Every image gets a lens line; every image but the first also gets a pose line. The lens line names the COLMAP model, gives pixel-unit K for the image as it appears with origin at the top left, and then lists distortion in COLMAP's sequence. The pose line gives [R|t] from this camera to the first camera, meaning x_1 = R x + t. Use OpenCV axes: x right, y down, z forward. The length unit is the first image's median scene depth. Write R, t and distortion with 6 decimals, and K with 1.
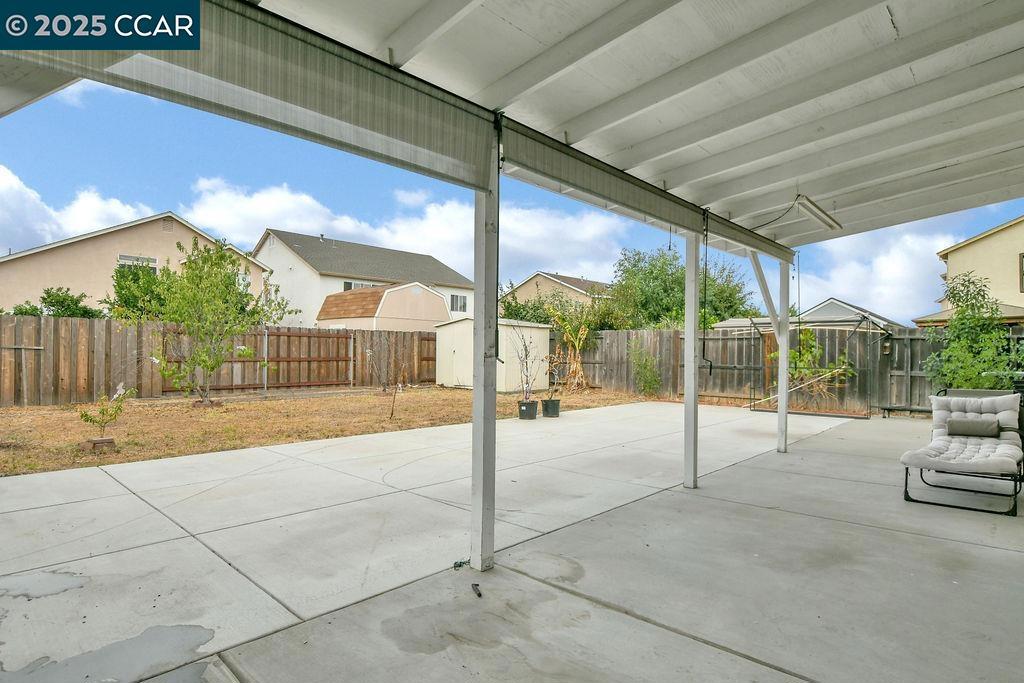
lens RADIAL K [[551.5, 0, 513.0], [0, 551.5, 348.2], [0, 0, 1]] dist [-0.025948, 0.002891]
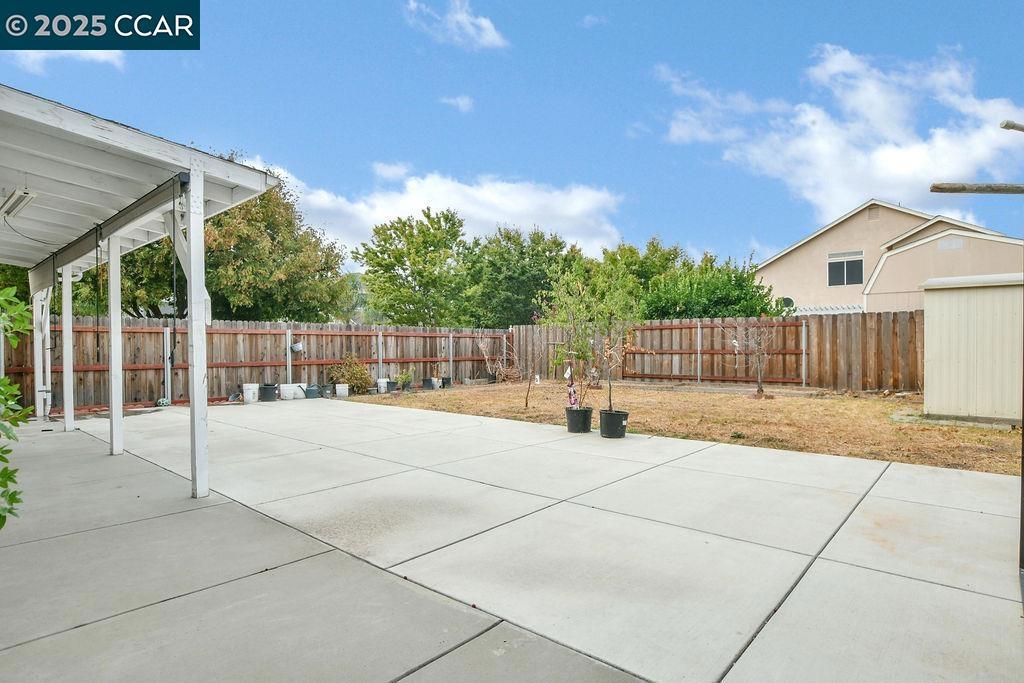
lens RADIAL K [[551.5, 0, 541.9], [0, 551.5, 350.0], [0, 0, 1]] dist [-0.025948, 0.002891]
pose [[0.068619, 0.001853, -0.997641, 0.531228], [0.013279, 0.999908, 0.002771, 0.010467], [0.997555, -0.013438, 0.068588, 0.626586]]
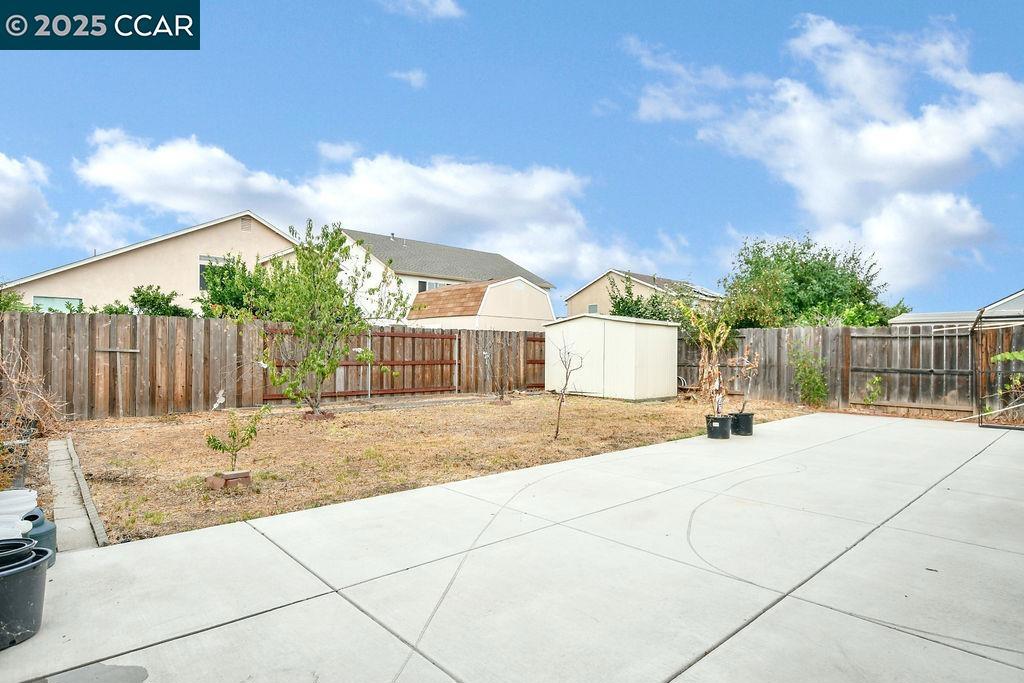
lens RADIAL K [[551.5, 0, 511.1], [0, 551.5, 350.3], [0, 0, 1]] dist [-0.025948, 0.002891]
pose [[0.996032, -0.003682, -0.088924, -0.138752], [0.003760, 0.999993, 0.000705, 0.000059], [0.088921, -0.001037, 0.996038, 0.127596]]
